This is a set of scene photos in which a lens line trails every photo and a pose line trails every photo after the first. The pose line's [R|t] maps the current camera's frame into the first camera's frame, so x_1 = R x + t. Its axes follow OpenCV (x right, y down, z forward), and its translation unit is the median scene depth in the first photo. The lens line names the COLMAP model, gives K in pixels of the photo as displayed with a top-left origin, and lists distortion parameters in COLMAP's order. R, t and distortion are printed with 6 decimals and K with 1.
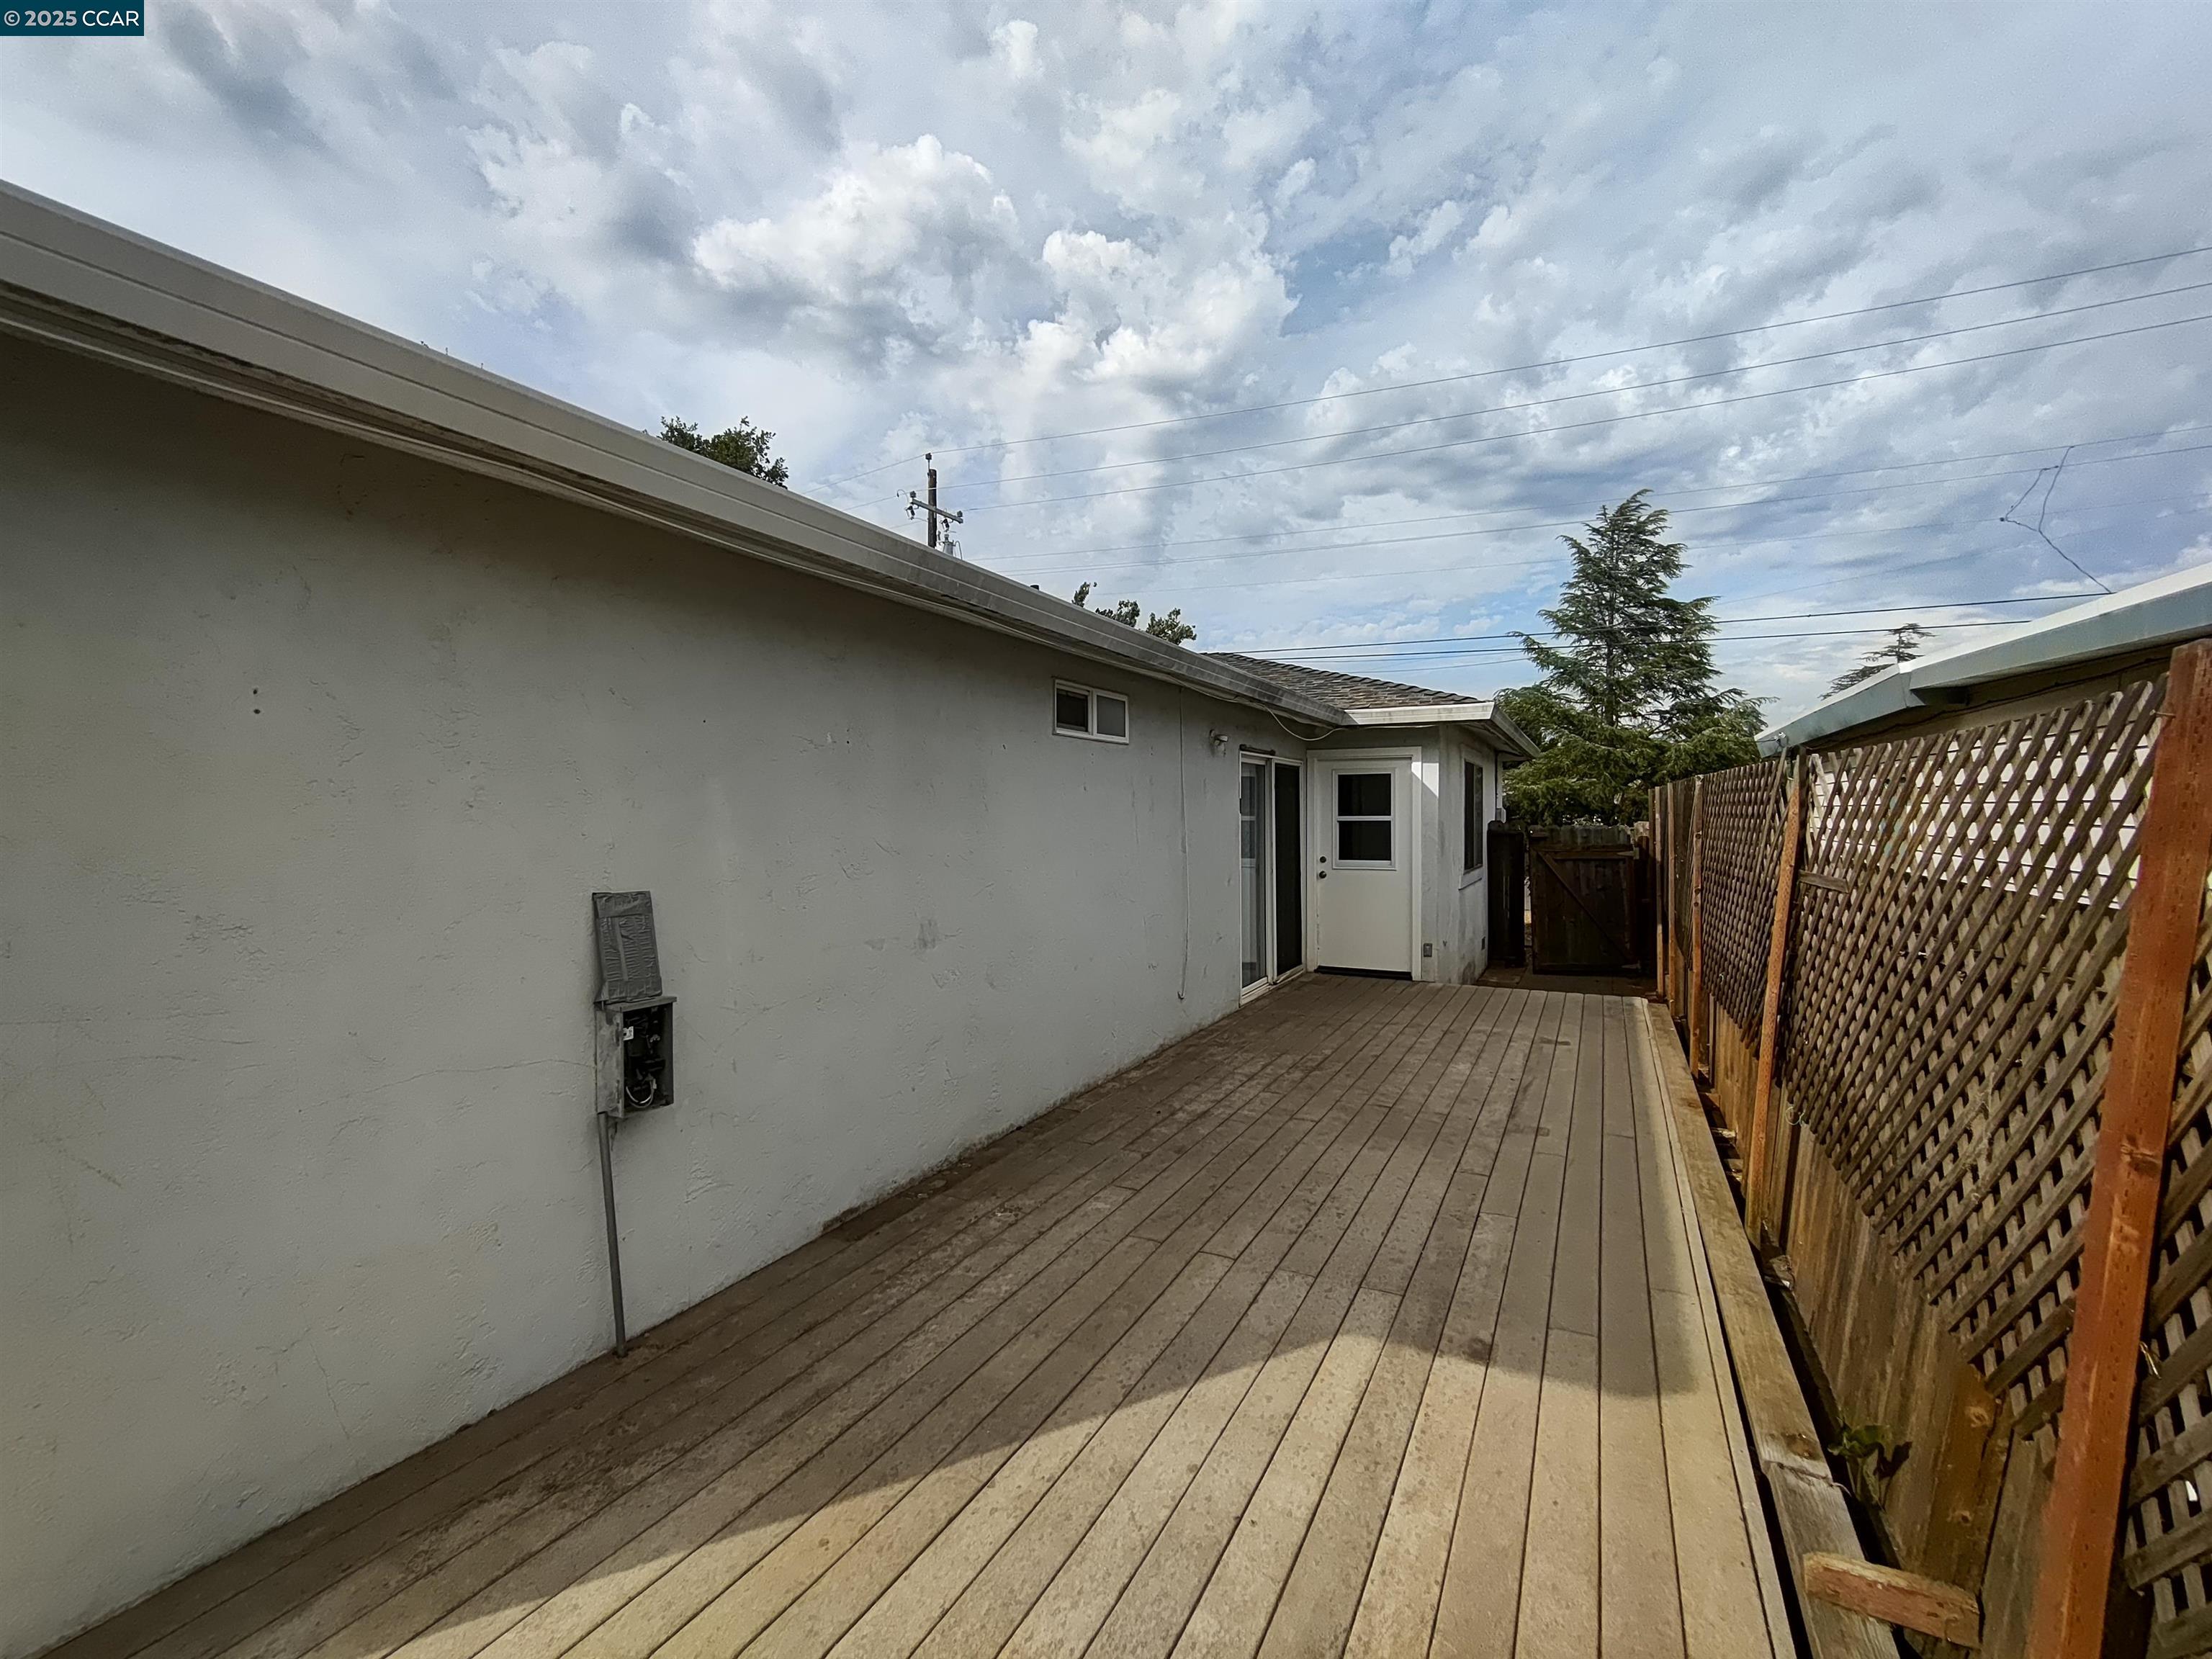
lens RADIAL K [[985.7, 0, 1106.0], [0, 985.7, 829.5], [0, 0, 1]] dist [-0.004505, 0.005650]
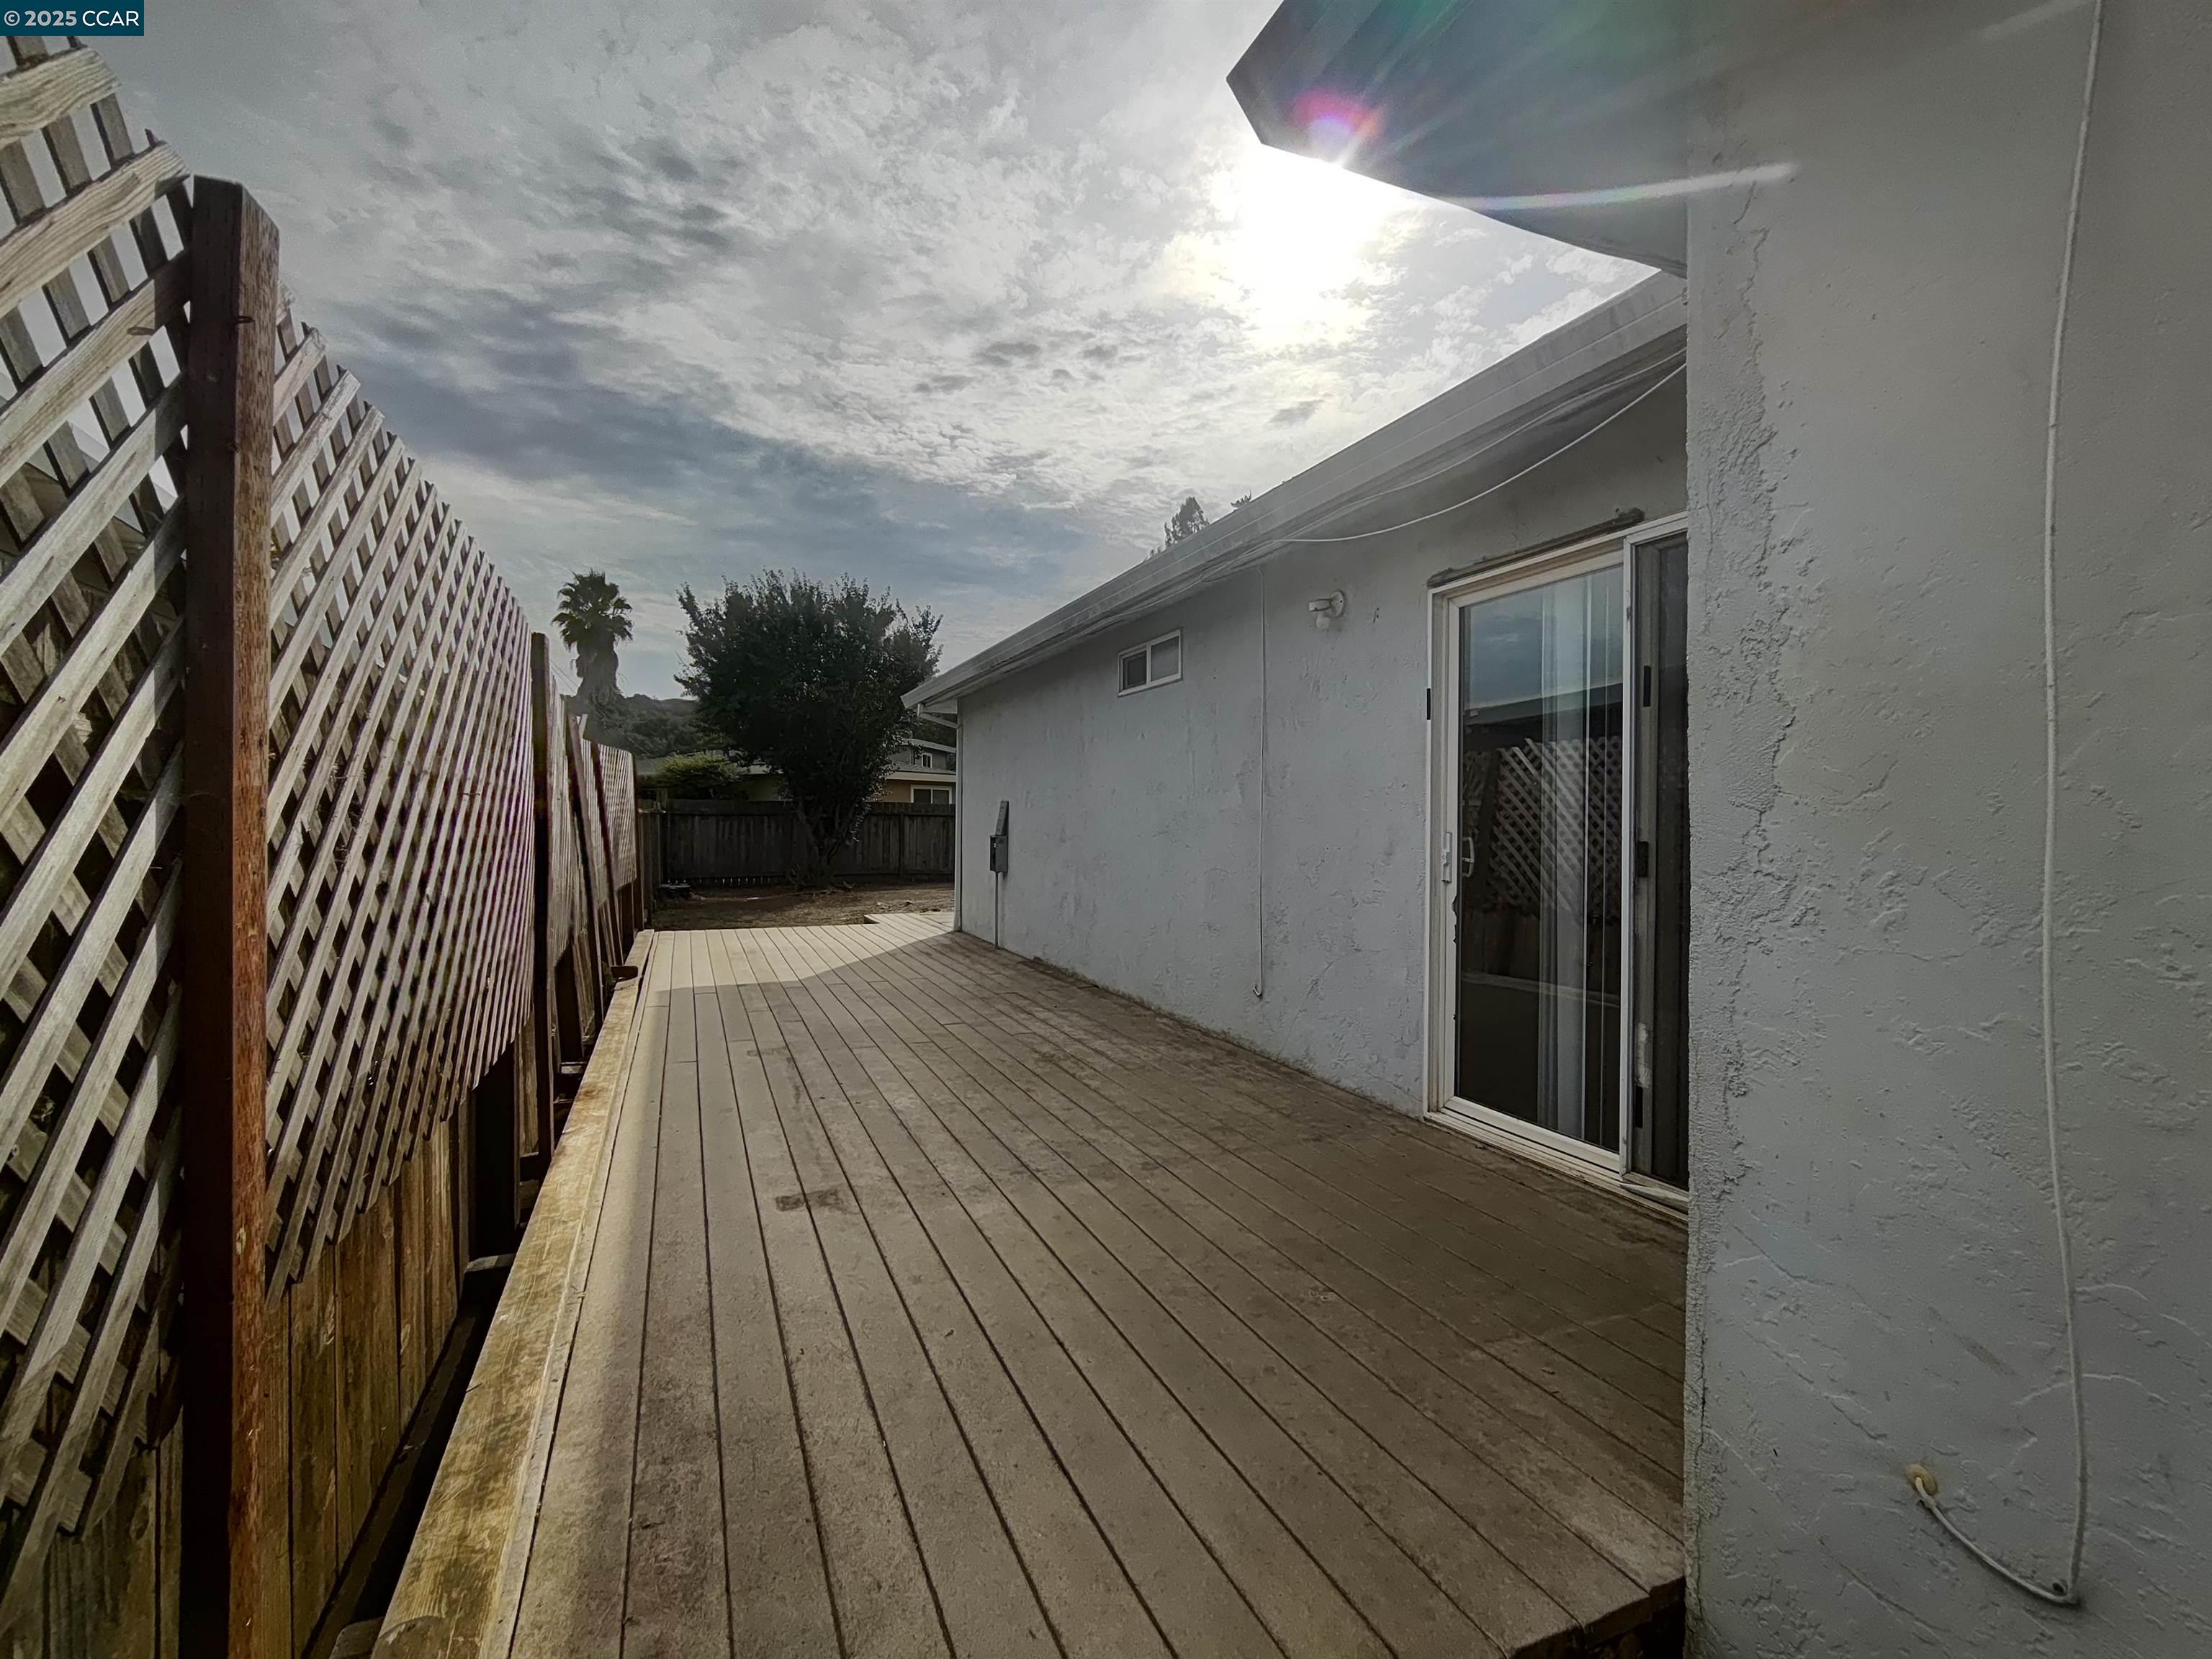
lens RADIAL K [[985.7, 0, 1106.0], [0, 985.7, 829.5], [0, 0, 1]] dist [-0.004505, 0.005650]
pose [[-0.640594, 0.006799, -0.767850, 0.847775], [-0.016091, 0.999622, 0.022275, 0.040740], [0.767711, 0.026625, -0.640243, 1.647947]]
